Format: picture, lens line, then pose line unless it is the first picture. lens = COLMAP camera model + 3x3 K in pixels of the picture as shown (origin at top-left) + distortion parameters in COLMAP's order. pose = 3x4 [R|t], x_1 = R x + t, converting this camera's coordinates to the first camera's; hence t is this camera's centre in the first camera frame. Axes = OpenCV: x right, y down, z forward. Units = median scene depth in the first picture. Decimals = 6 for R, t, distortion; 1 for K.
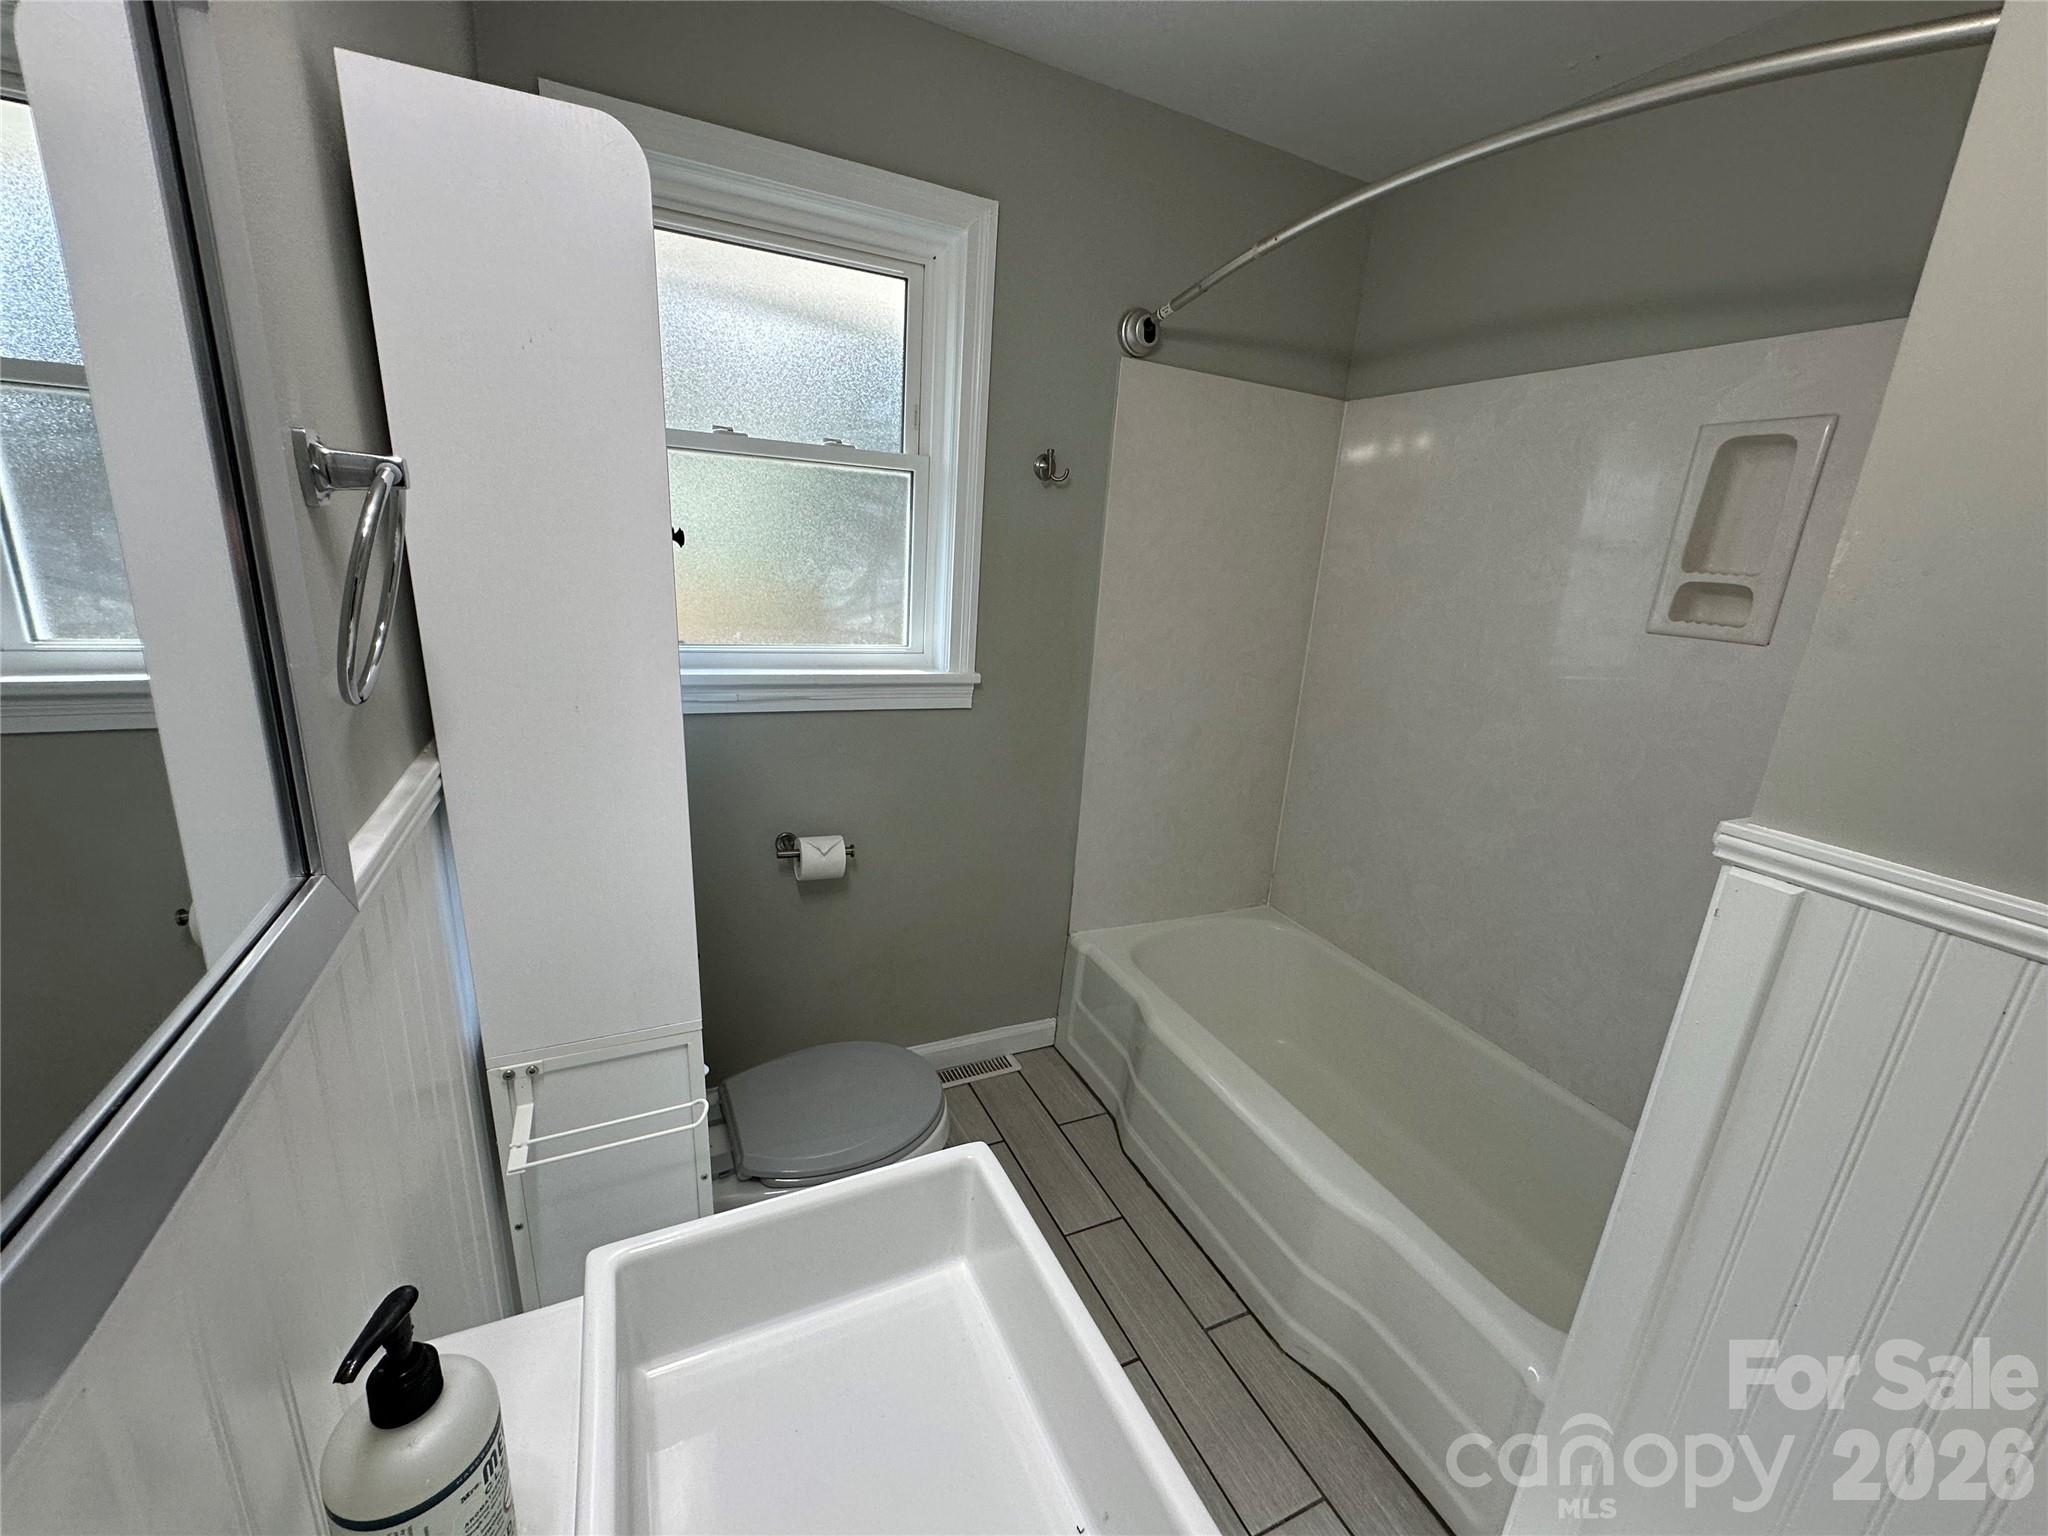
lens RADIAL K [[819.1, 0, 1021.5], [0, 819.1, 770.4], [0, 0, 1]] dist [-0.001269, 0.000263]
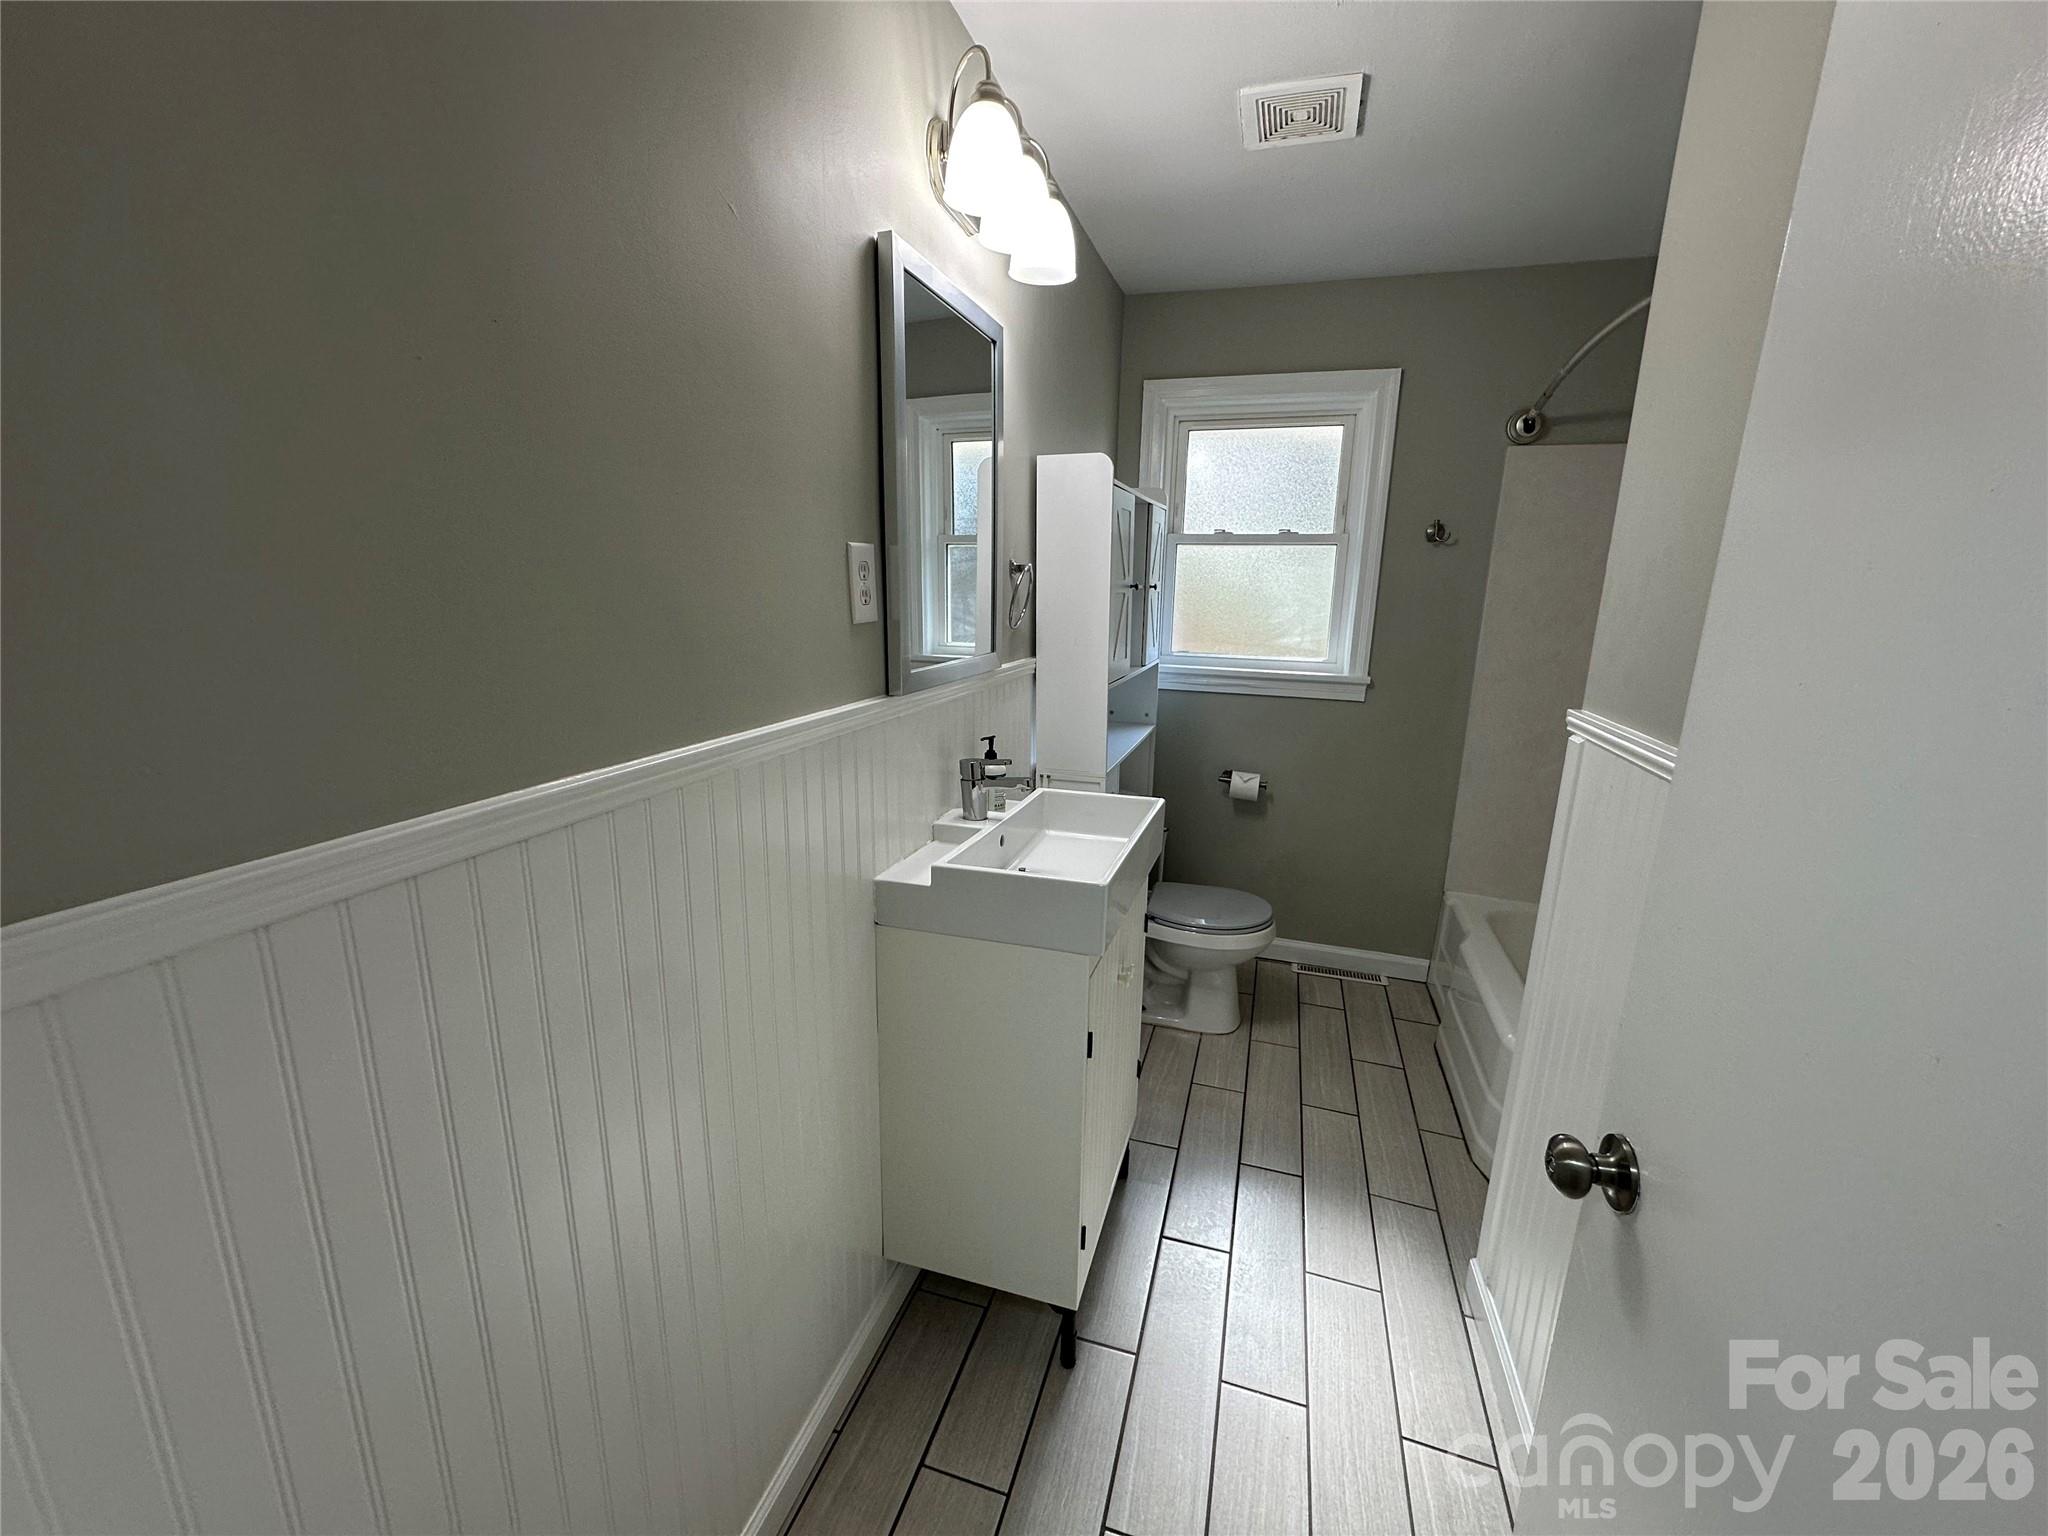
lens RADIAL K [[819.1, 0, 1021.5], [0, 819.1, 770.4], [0, 0, 1]] dist [-0.001269, 0.000263]
pose [[0.725759, 0.098904, -0.680803, 0.518272], [-0.155798, 0.987530, -0.022623, 0.178790], [0.670075, 0.122487, 0.732117, -0.461981]]
